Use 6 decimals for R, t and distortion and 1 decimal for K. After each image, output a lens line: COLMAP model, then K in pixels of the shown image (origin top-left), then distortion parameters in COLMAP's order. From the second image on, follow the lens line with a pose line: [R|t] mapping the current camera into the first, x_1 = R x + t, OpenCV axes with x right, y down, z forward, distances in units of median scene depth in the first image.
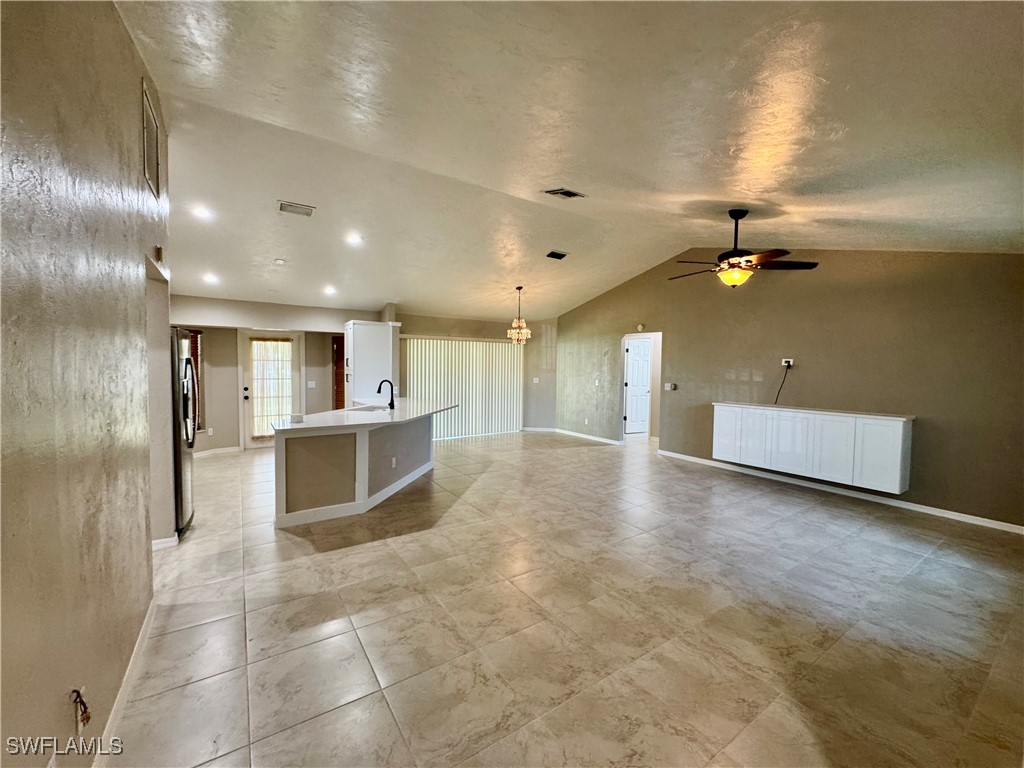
lens RADIAL K [[407.7, 0, 511.2], [0, 407.7, 383.9], [0, 0, 1]] dist [-0.003955, 0.000320]
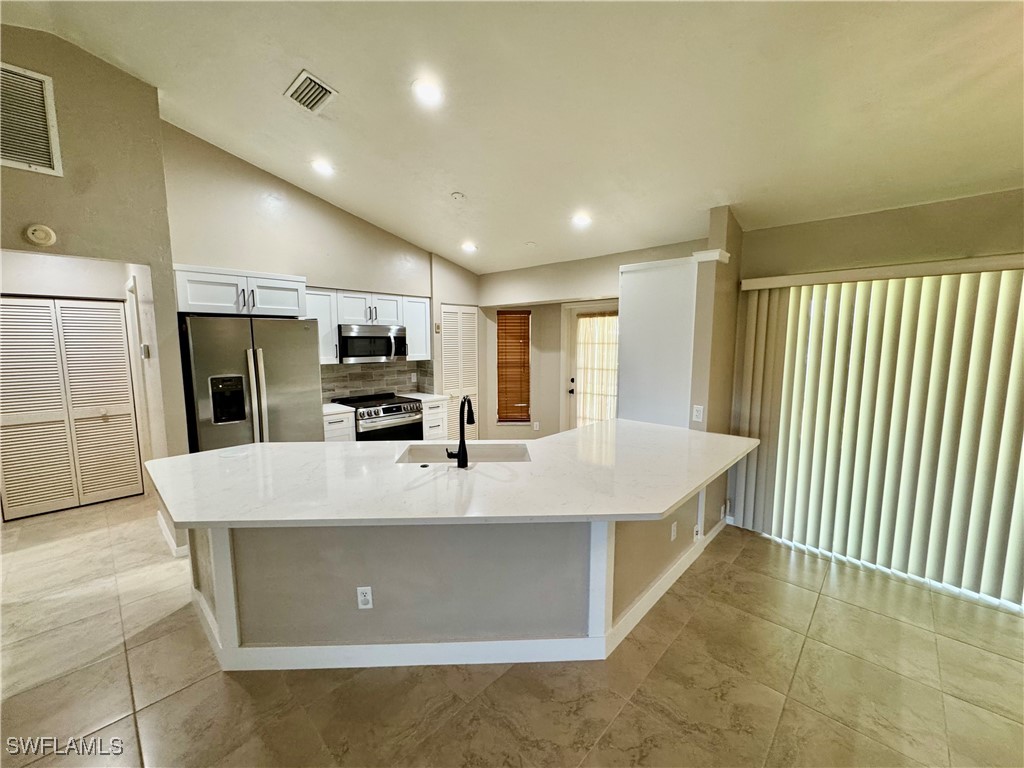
lens RADIAL K [[407.7, 0, 510.8], [0, 407.7, 384.6], [0, 0, 1]] dist [-0.003955, 0.000320]
pose [[0.215271, 0.097356, -0.971689, 0.104504], [-0.036337, 0.995128, 0.091654, -0.055886], [0.975878, 0.015578, 0.217760, 0.844151]]
